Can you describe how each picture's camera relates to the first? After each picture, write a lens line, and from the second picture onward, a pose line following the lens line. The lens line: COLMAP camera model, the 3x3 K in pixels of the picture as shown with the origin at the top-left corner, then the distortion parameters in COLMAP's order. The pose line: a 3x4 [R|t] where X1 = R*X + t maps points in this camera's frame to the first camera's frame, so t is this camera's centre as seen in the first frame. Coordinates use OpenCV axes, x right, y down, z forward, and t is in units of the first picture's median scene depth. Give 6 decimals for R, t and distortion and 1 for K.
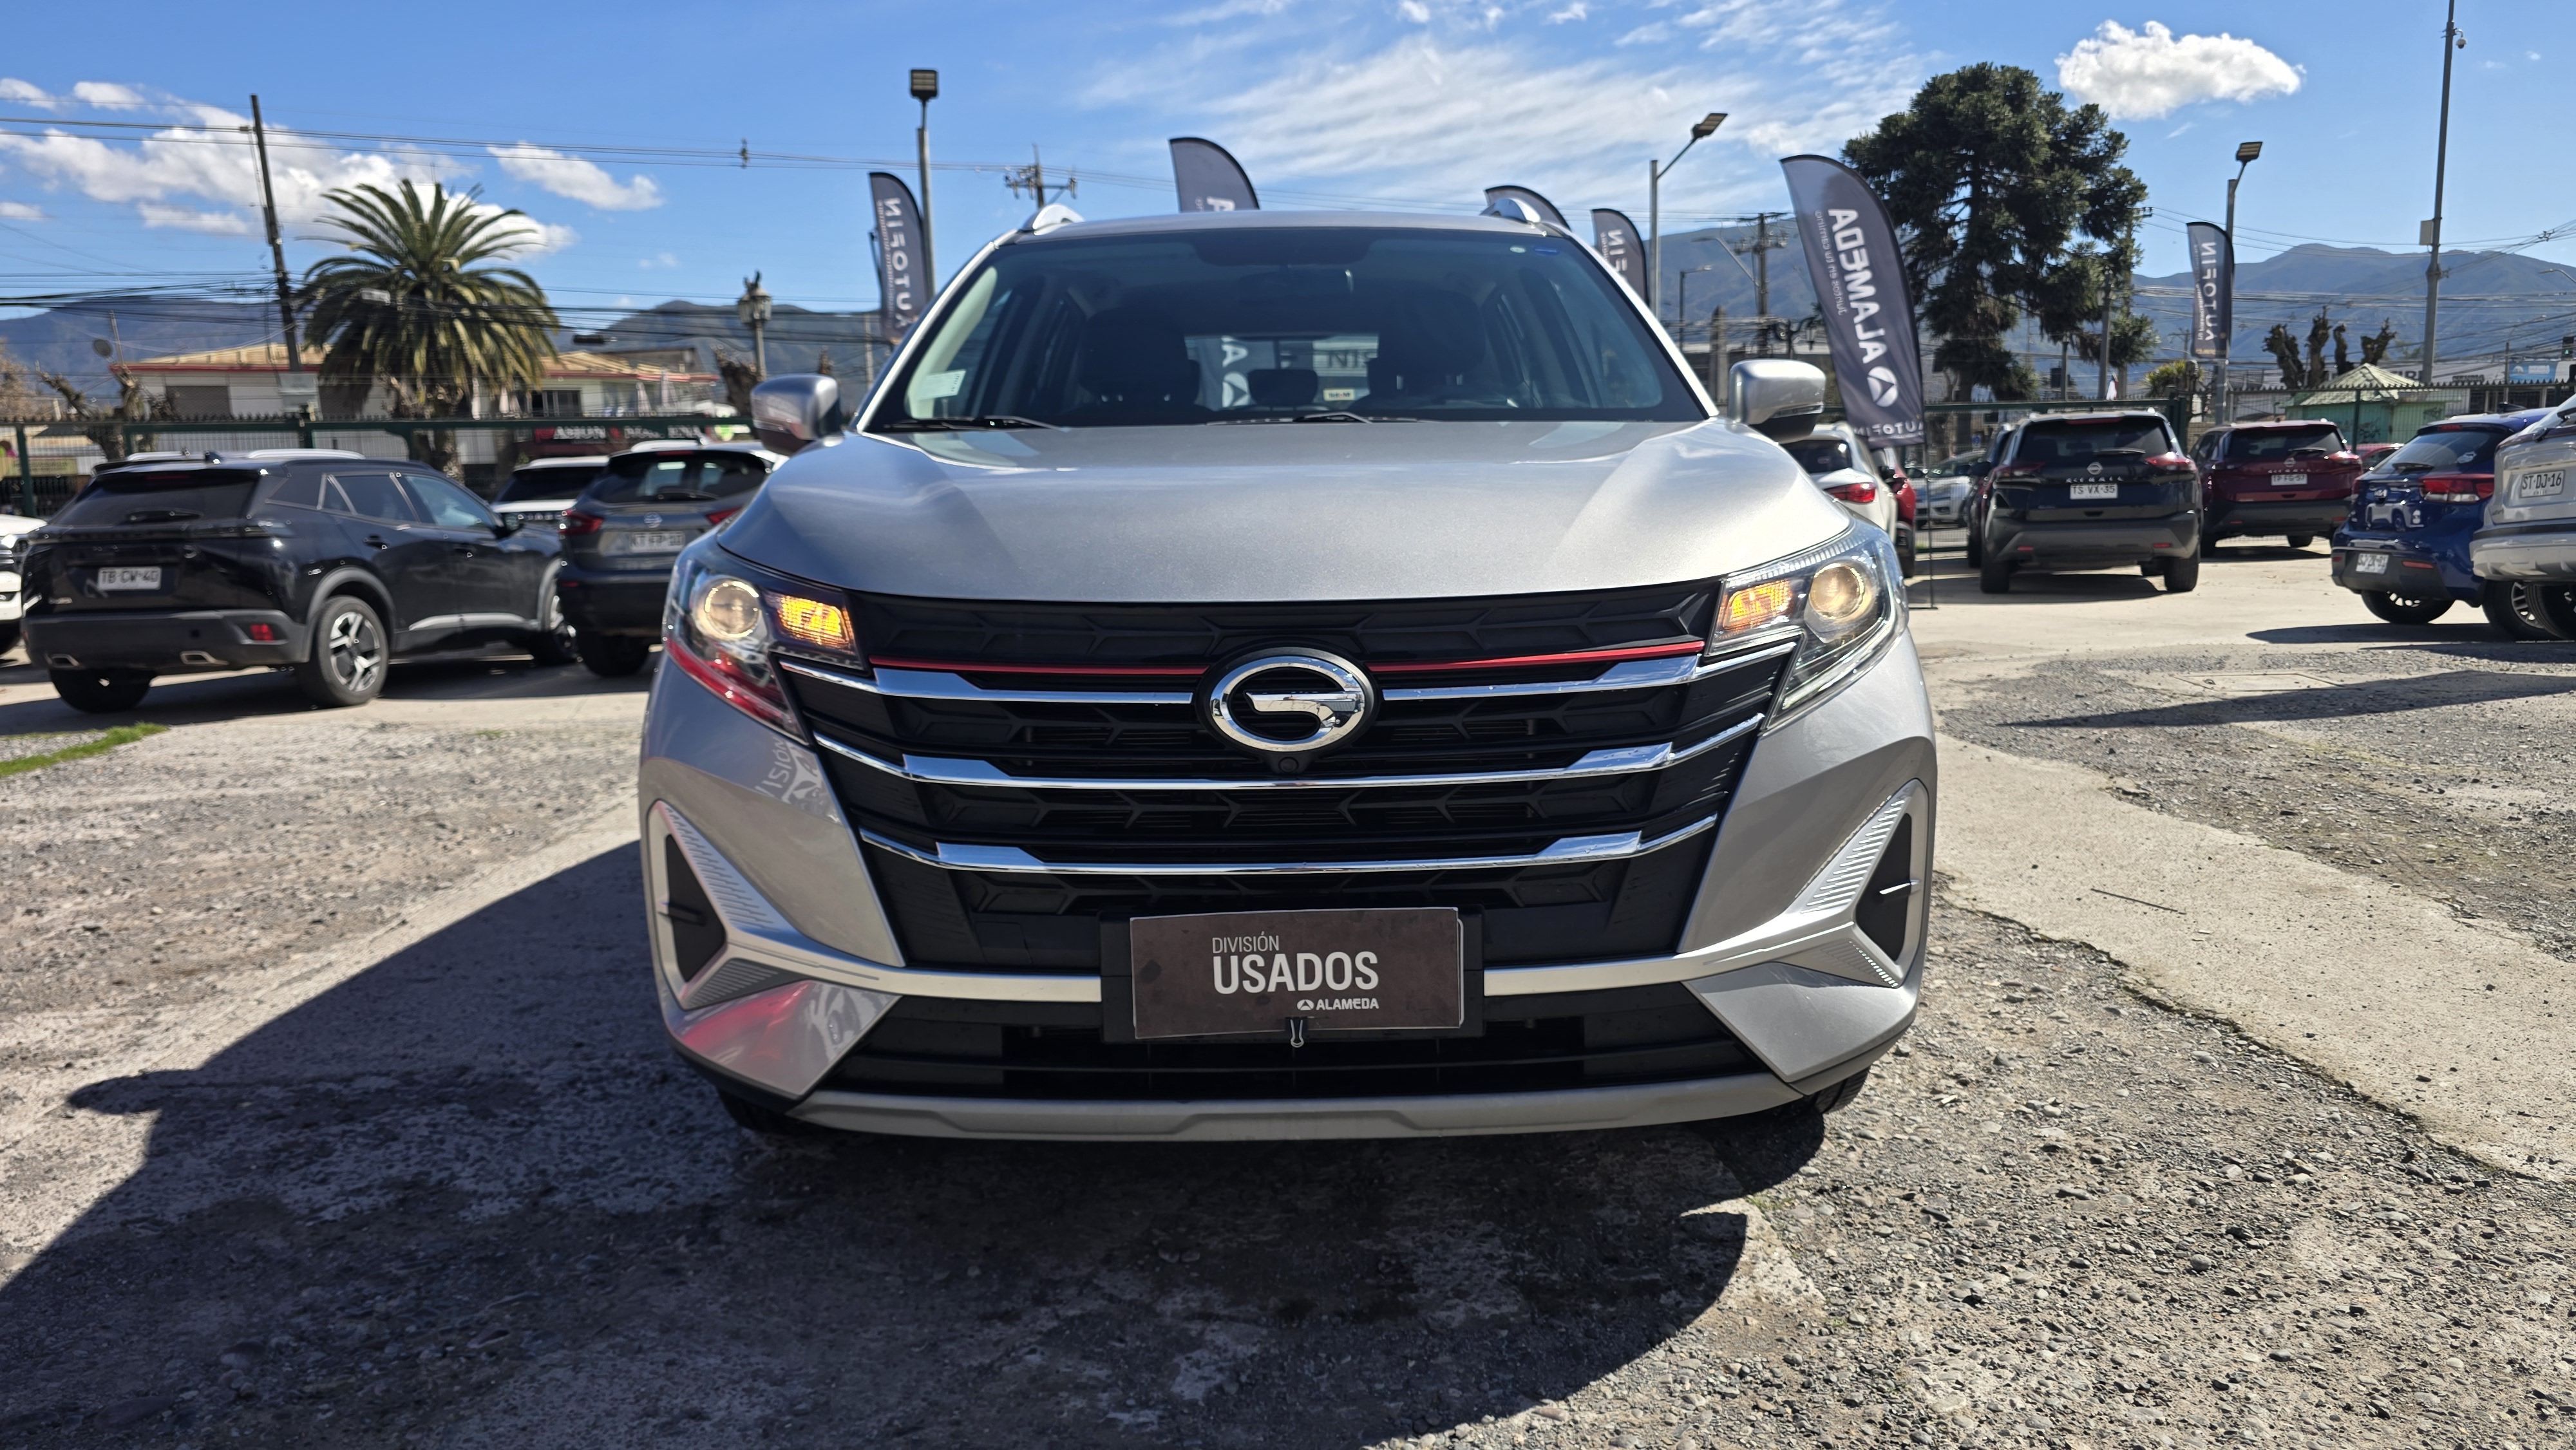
lens RADIAL K [[1765.8, 0, 1240.5], [0, 1765.8, 737.2], [0, 0, 1]] dist [0.046220, -0.070734]
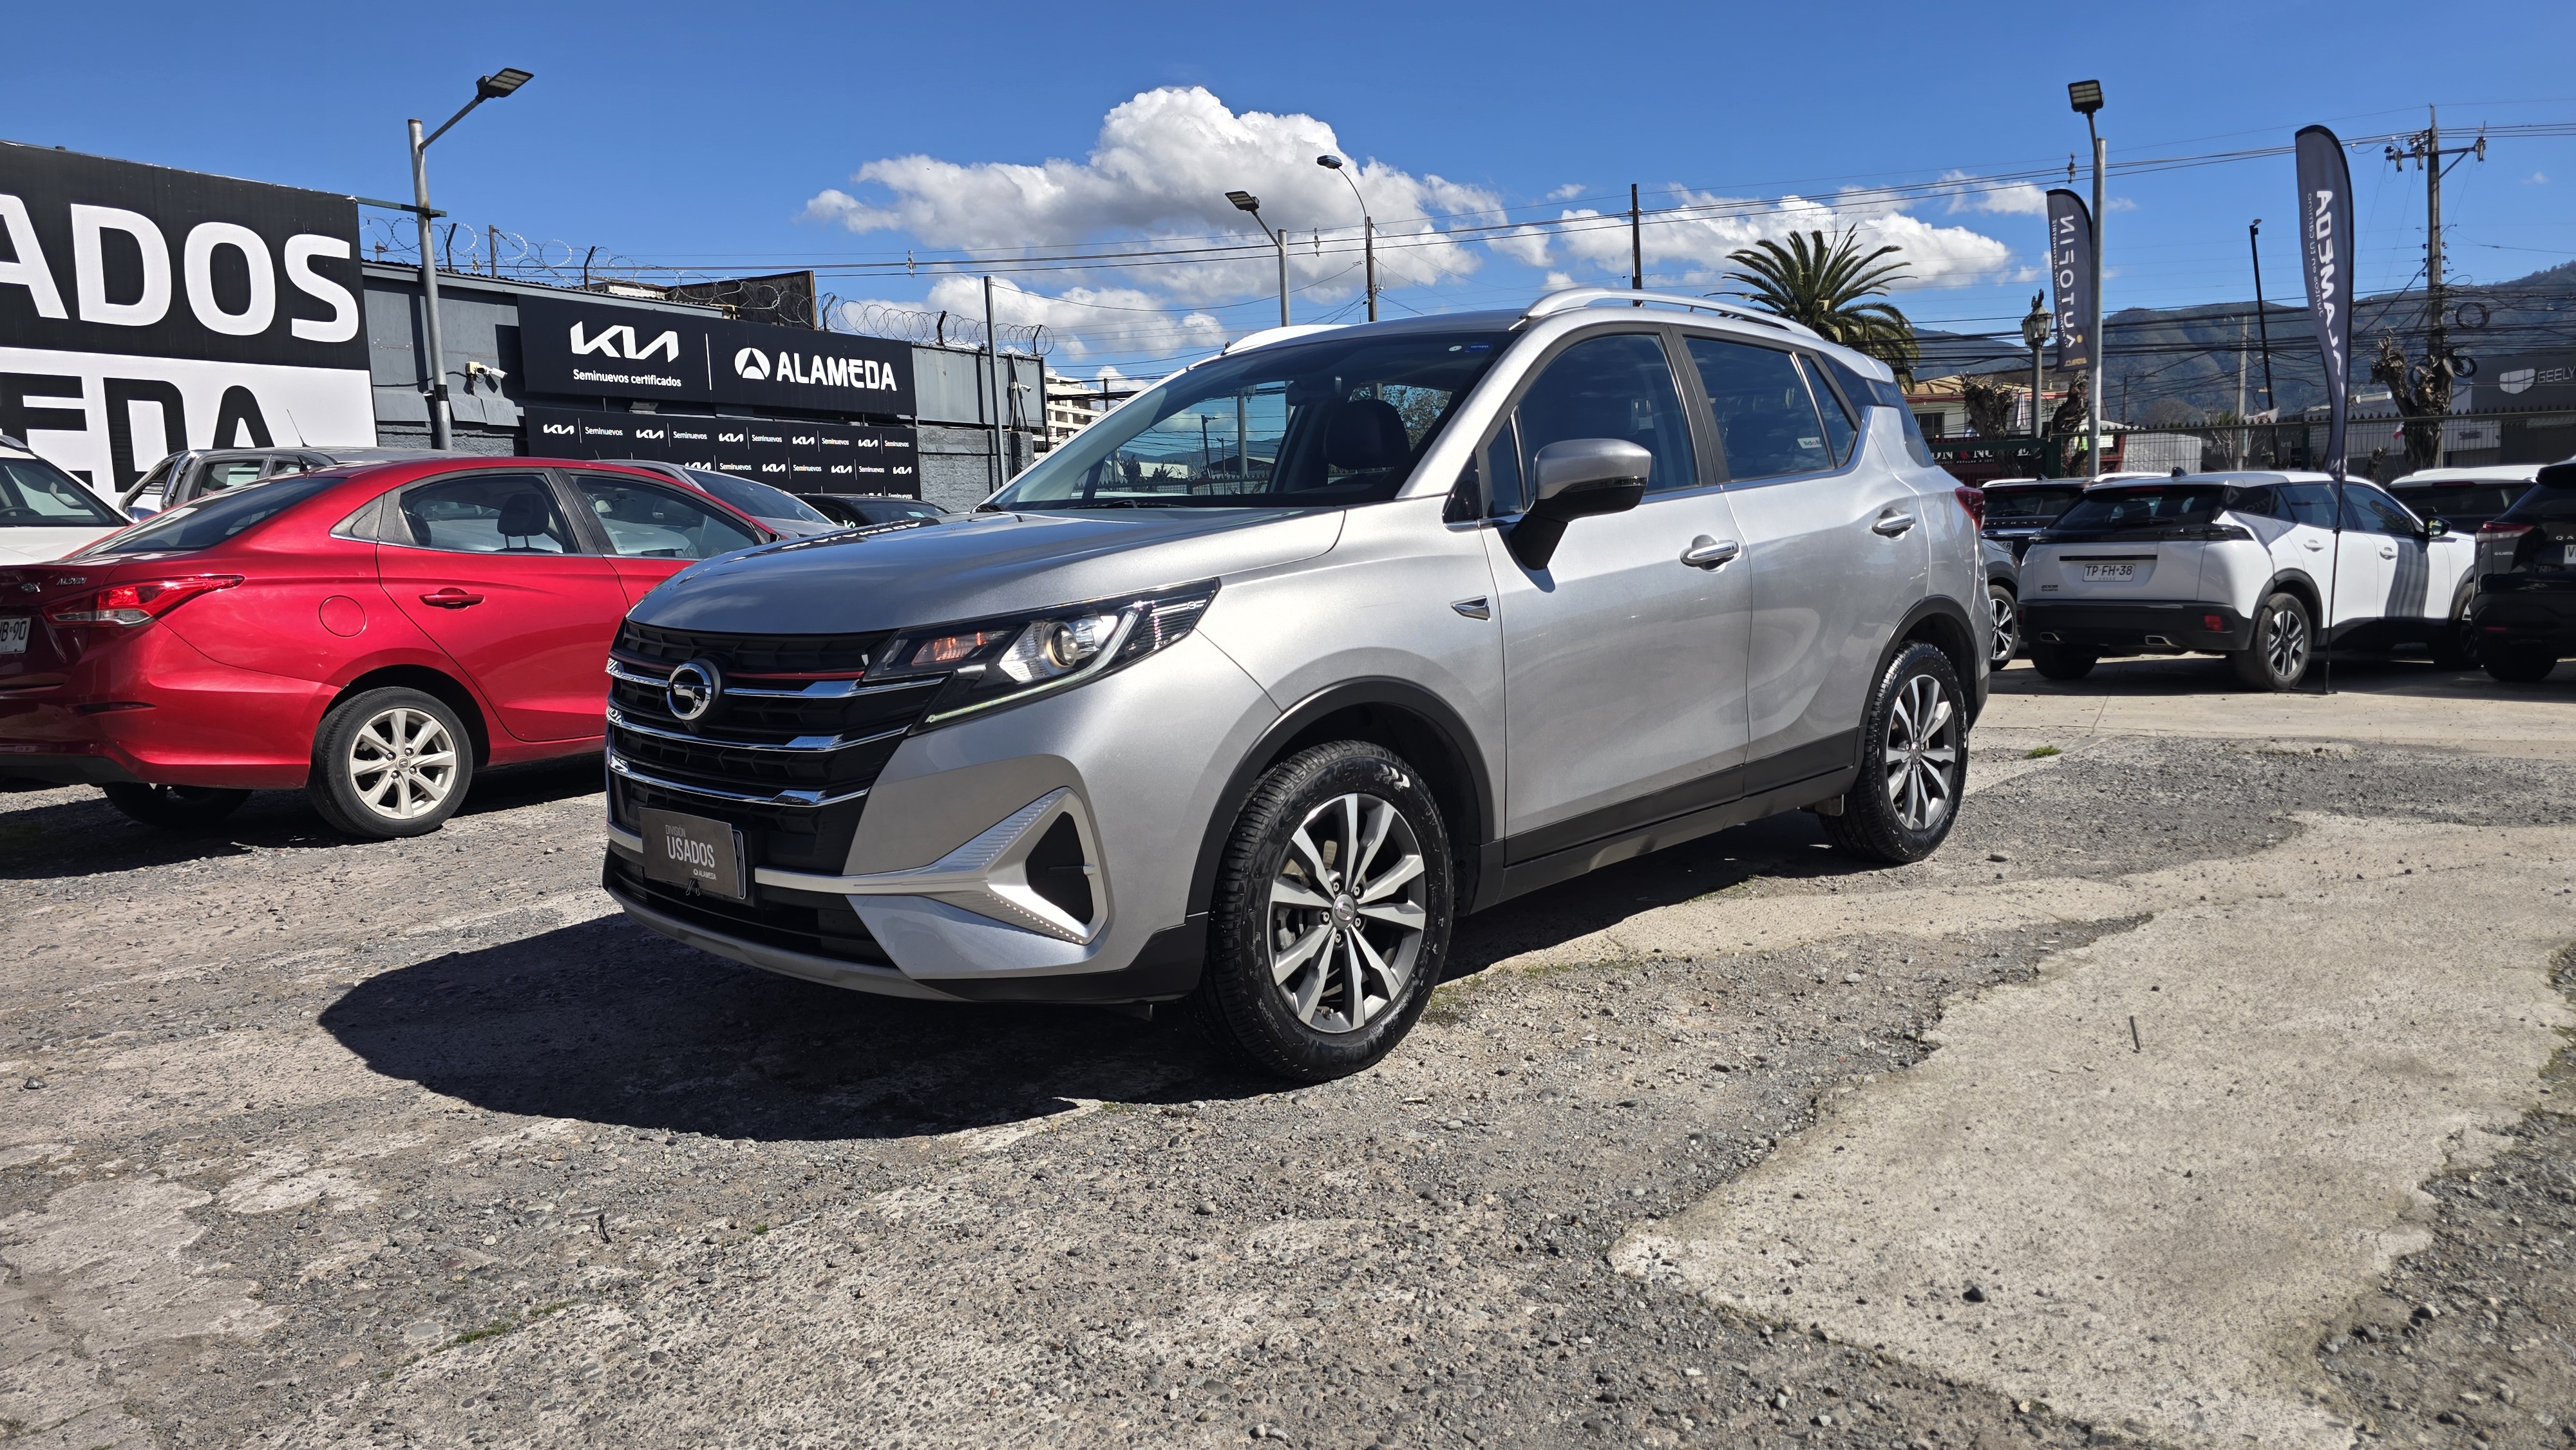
lens RADIAL K [[1719.3, 0, 1288.0], [0, 1719.3, 725.0], [0, 0, 1]] dist [0.069444, -0.061693]
pose [[0.710868, 0.082095, -0.698518, 0.936958], [-0.089966, 0.995619, 0.025456, -0.047625], [0.697548, 0.044747, 0.715140, 0.122769]]
